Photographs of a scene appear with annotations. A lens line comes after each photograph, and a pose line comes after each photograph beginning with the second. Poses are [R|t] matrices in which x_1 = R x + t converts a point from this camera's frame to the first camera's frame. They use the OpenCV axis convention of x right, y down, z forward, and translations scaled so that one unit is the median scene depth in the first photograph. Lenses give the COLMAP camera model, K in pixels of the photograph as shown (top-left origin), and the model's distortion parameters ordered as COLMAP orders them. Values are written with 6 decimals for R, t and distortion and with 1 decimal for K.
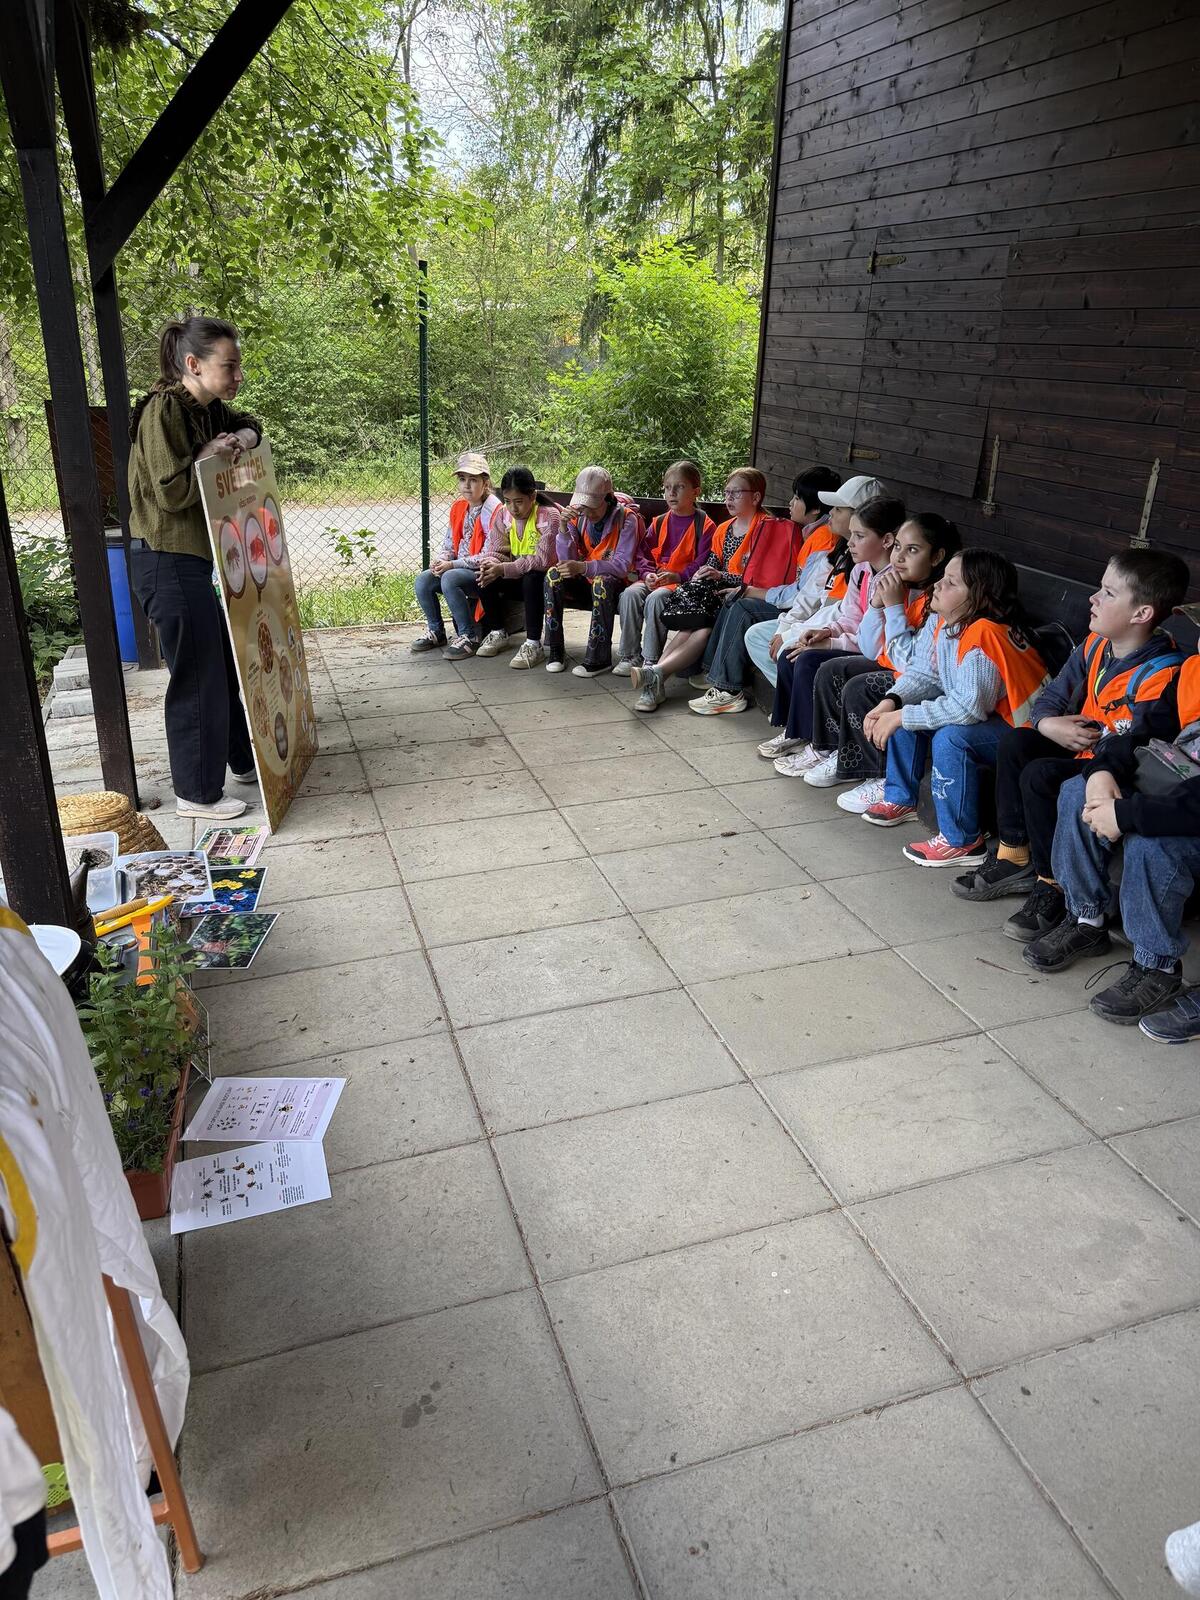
lens RADIAL K [[1160.1, 0, 600.0], [0, 1160.1, 800.0], [0, 0, 1]] dist [0.127071, -0.266948]
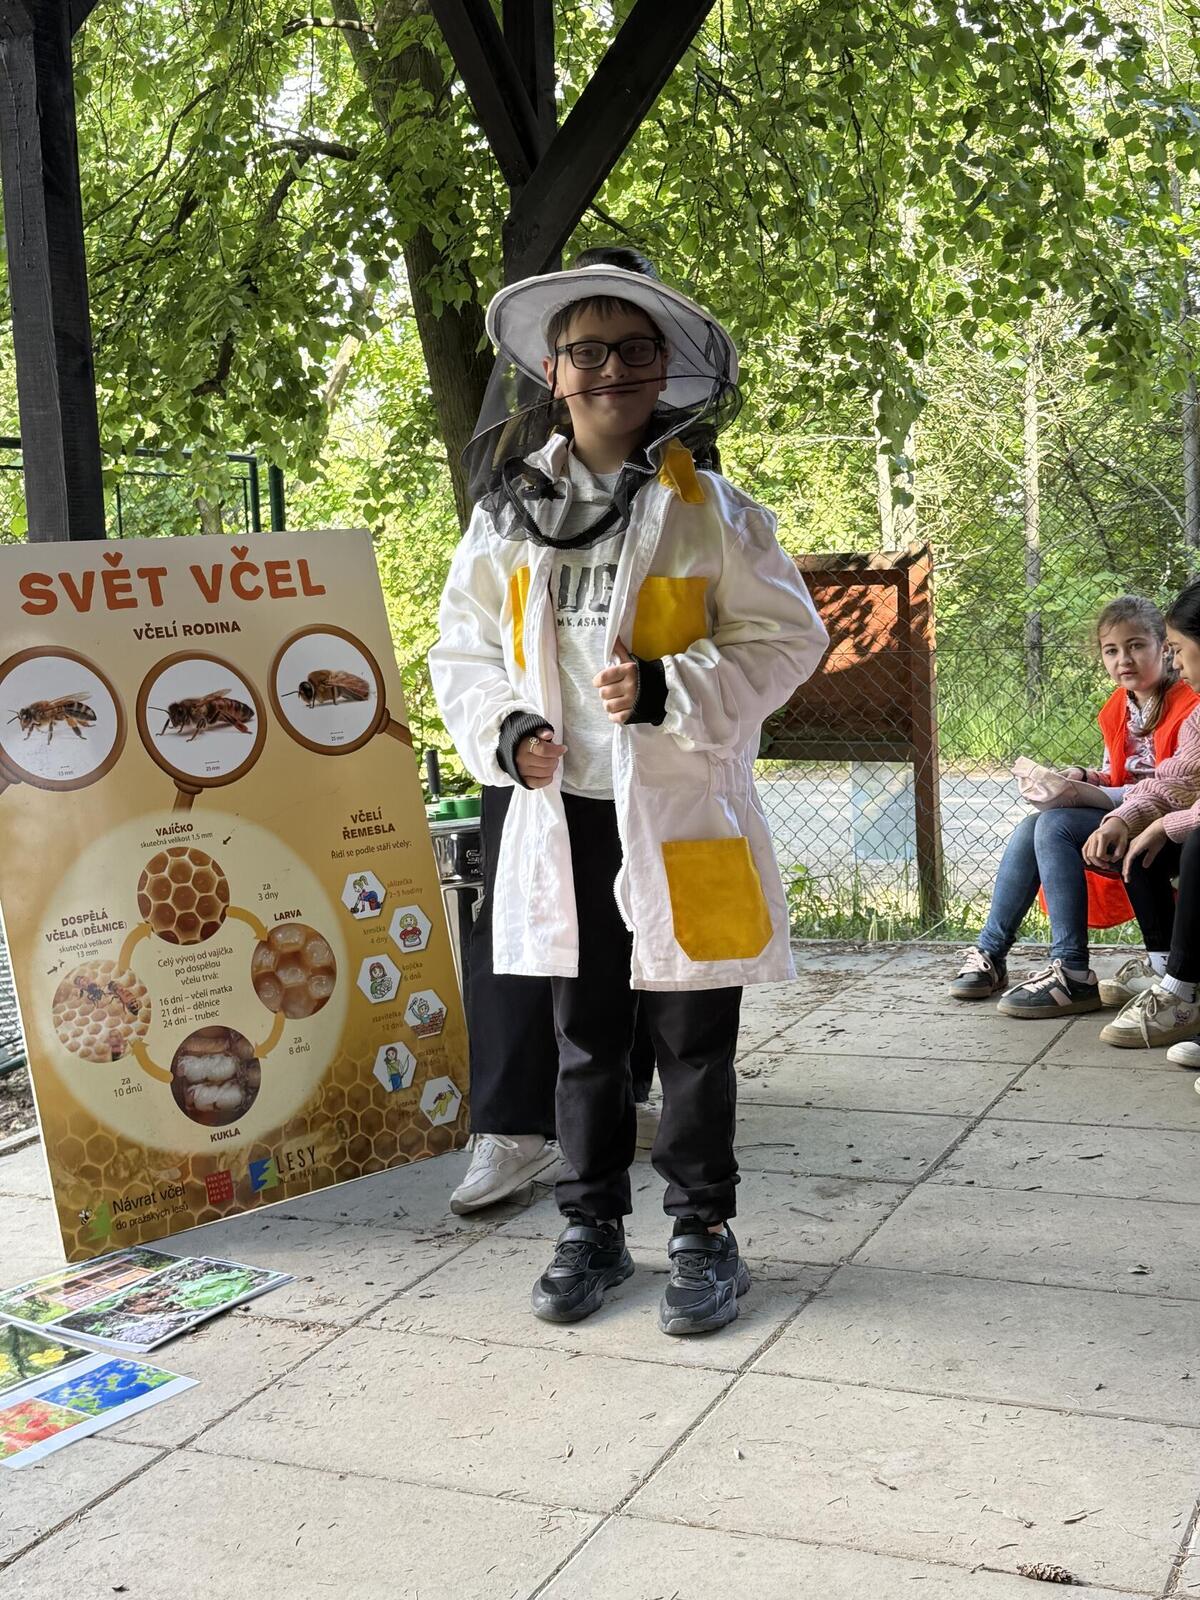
lens RADIAL K [[2022.9, 0, 602.1], [0, 2022.9, 760.0], [0, 0, 1]] dist [0.119165, 0.022919]
pose [[0.755699, 0.037112, -0.653866, 0.409032], [-0.206797, 0.960836, -0.184469, -0.059015], [0.621413, 0.274620, 0.733778, 0.485769]]
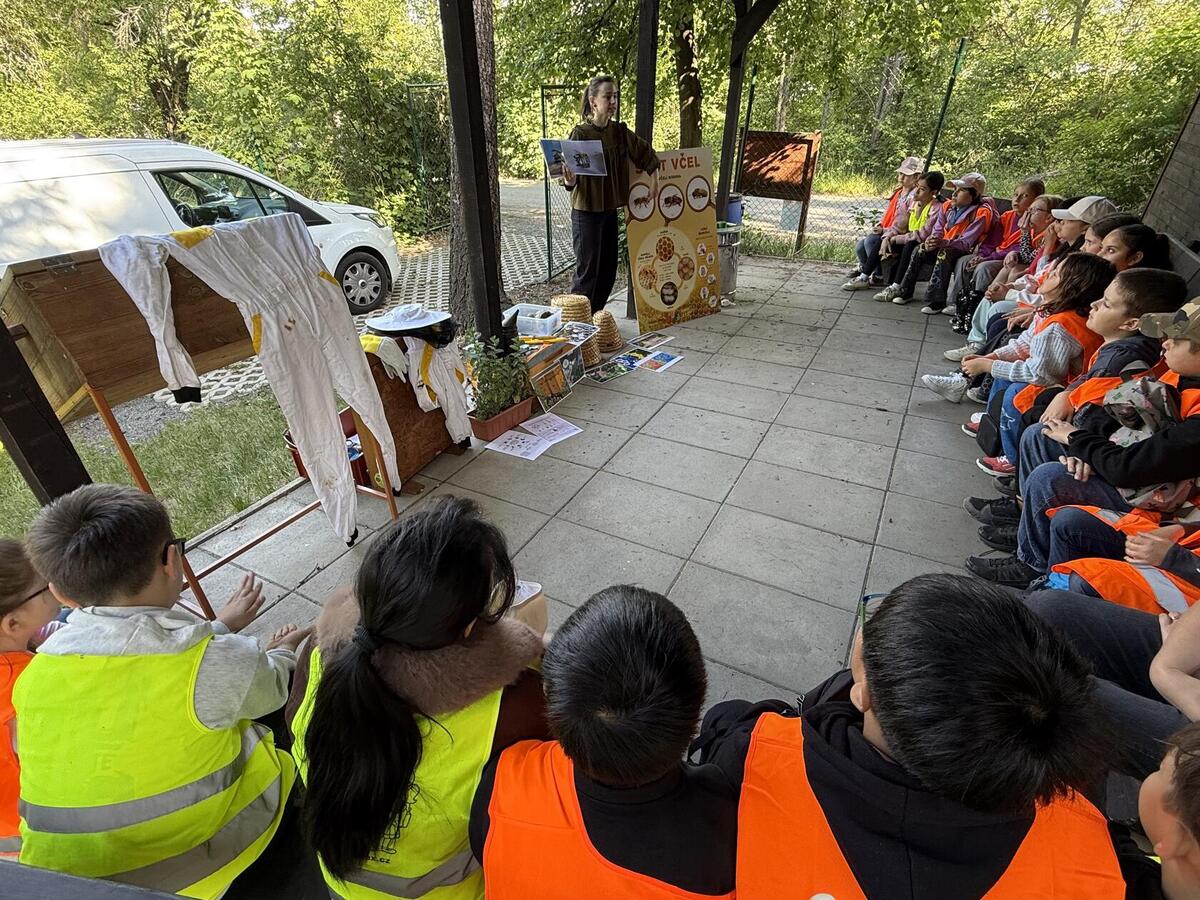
lens RADIAL K [[596.1, 0, 600.0], [0, 596.1, 450.0], [0, 0, 1]] dist [0.000759, 0.000426]
pose [[0.697746, 0.371256, -0.612633, 0.405757], [-0.268271, 0.928409, 0.257075, -0.031925], [0.664215, -0.015022, 0.747391, 0.086995]]
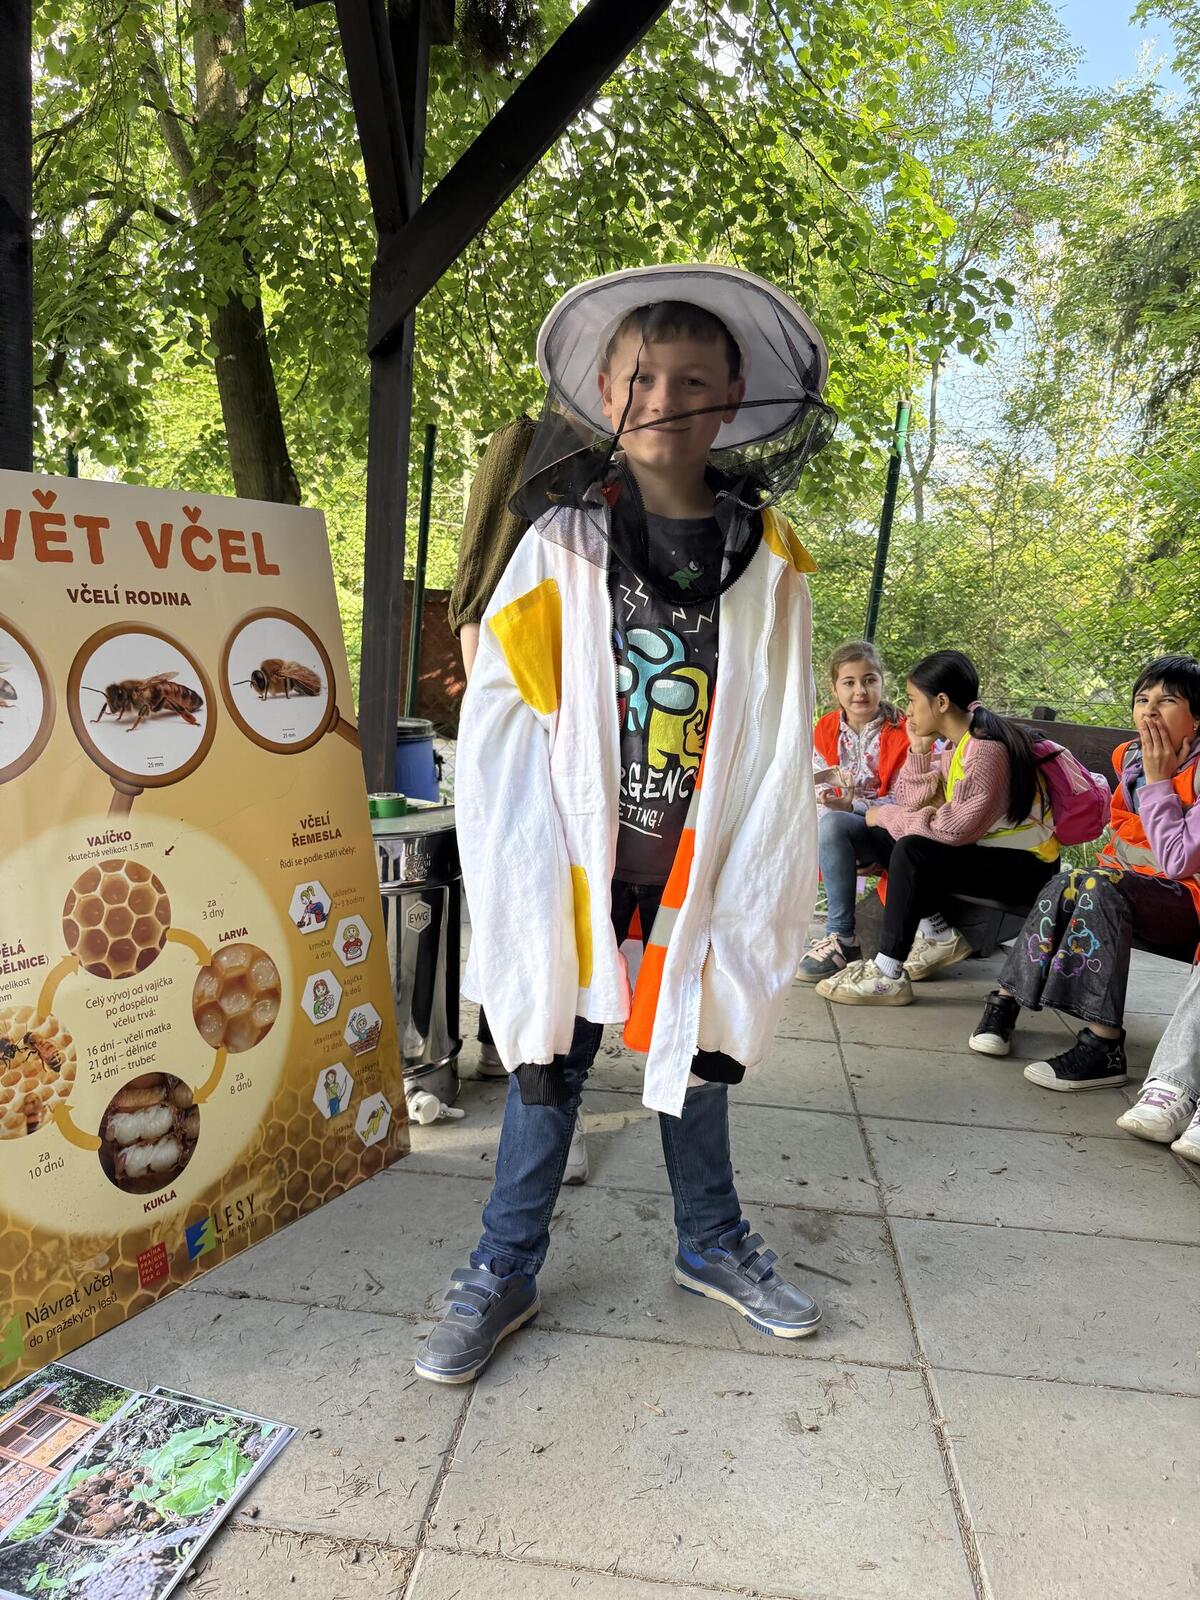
lens RADIAL K [[1160.1, 0, 600.0], [0, 1160.1, 800.0], [0, 0, 1]] dist [0.127071, -0.266948]
pose [[0.913153, 0.125056, -0.387959, -0.063250], [-0.211201, 0.959208, -0.187919, -0.138773], [0.348633, 0.253536, 0.902316, 0.747363]]
